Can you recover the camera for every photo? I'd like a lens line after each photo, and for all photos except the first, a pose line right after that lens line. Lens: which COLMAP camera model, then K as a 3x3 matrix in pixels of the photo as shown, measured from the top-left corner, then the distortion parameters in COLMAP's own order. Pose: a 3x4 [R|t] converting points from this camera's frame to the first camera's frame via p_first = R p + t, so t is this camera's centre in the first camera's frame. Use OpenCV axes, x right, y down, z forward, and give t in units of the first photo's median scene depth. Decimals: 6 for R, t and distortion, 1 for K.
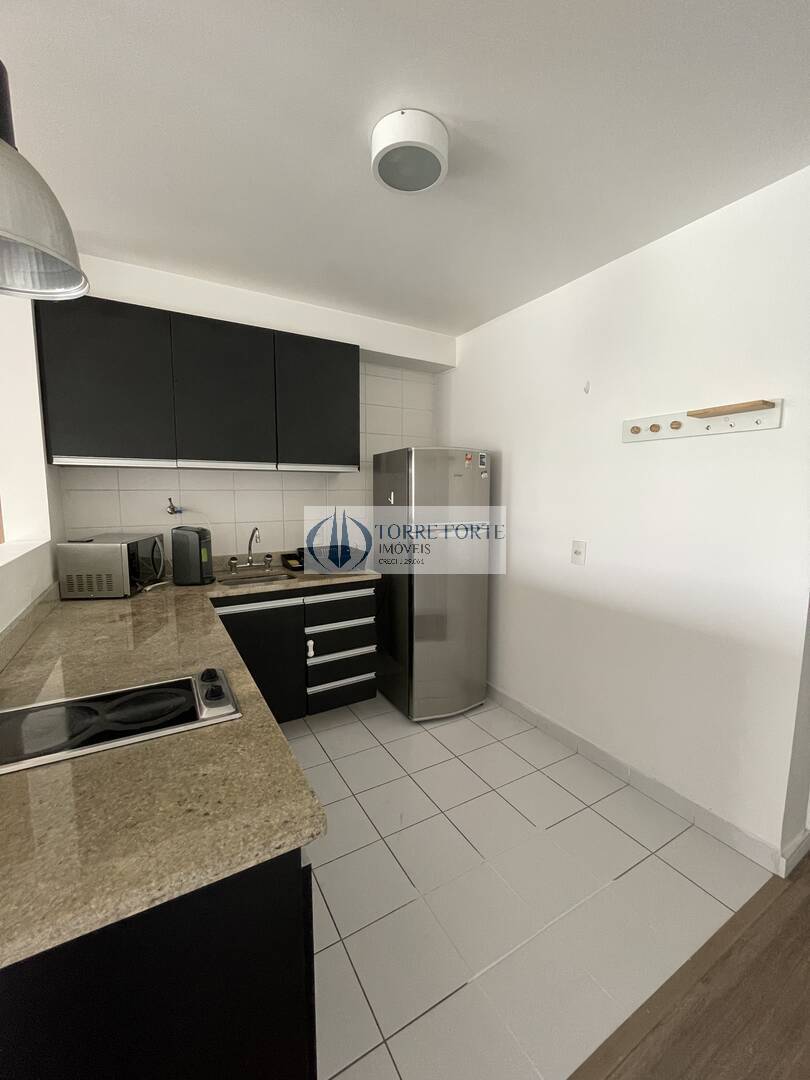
lens RADIAL K [[438.3, 0, 405.0], [0, 438.3, 540.0], [0, 0, 1]] dist [-0.000553, -0.000034]
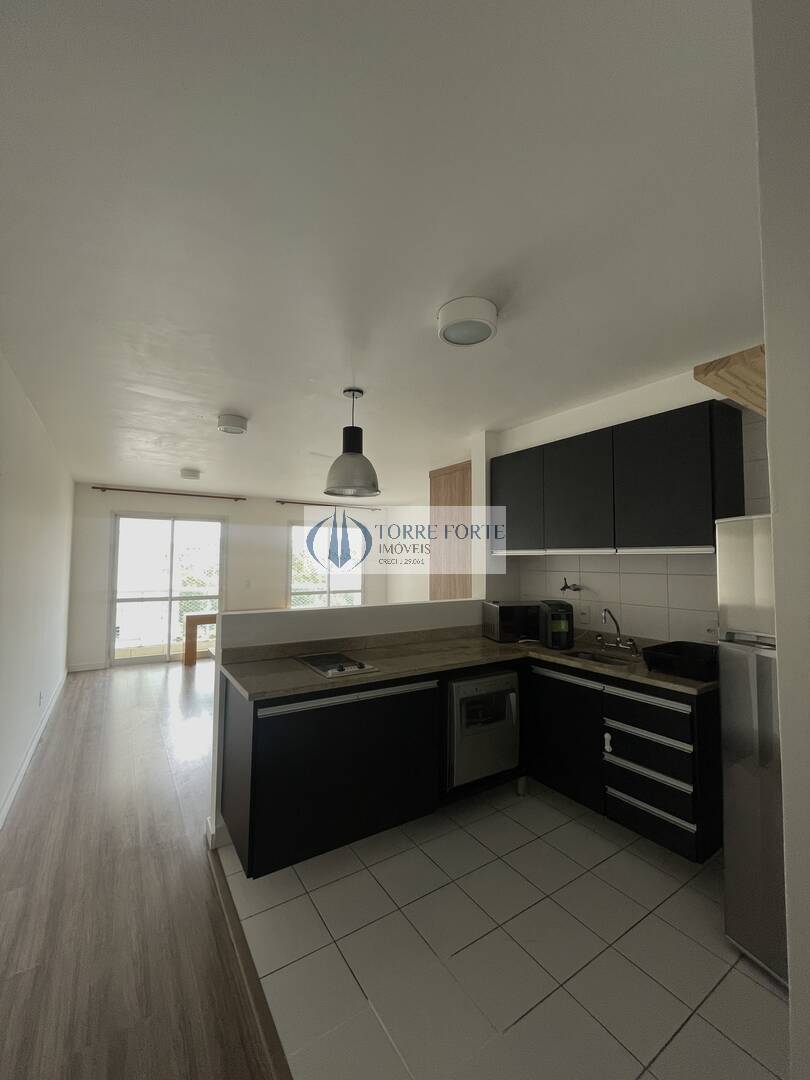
lens RADIAL K [[438.3, 0, 405.0], [0, 438.3, 540.0], [0, 0, 1]] dist [-0.000553, -0.000034]
pose [[0.051509, -0.049980, -0.997421, 0.699127], [-0.122657, 0.990869, -0.055986, -0.074399], [0.991112, 0.125224, 0.044908, 0.456869]]
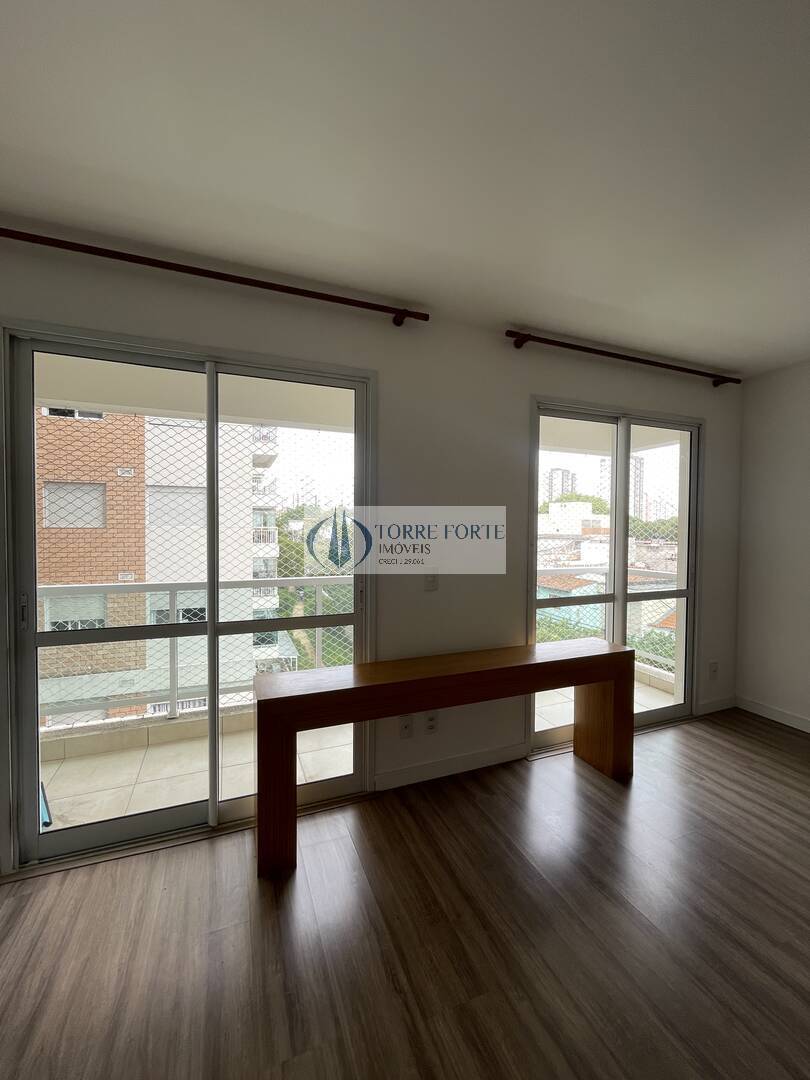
lens RADIAL K [[438.3, 0, 405.0], [0, 438.3, 540.0], [0, 0, 1]] dist [-0.000553, -0.000034]
pose [[-0.143368, 0.024322, -0.989370, -1.231054], [-0.124179, 0.991355, 0.042365, 0.053282], [0.981848, 0.128933, -0.139109, -0.321318]]
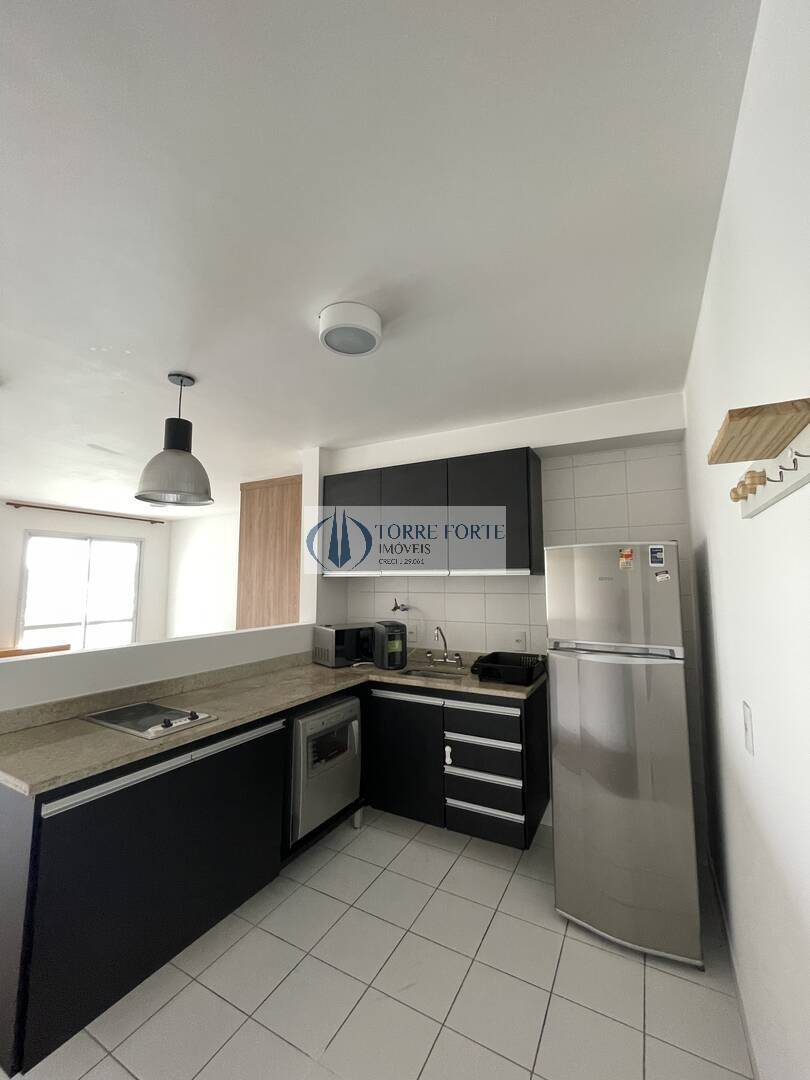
lens RADIAL K [[438.3, 0, 405.0], [0, 438.3, 540.0], [0, 0, 1]] dist [-0.000553, -0.000034]
pose [[0.516766, -0.085255, -0.851871, 0.599094], [-0.098511, 0.982499, -0.158087, -0.061520], [0.850440, 0.165613, 0.499324, 0.331308]]
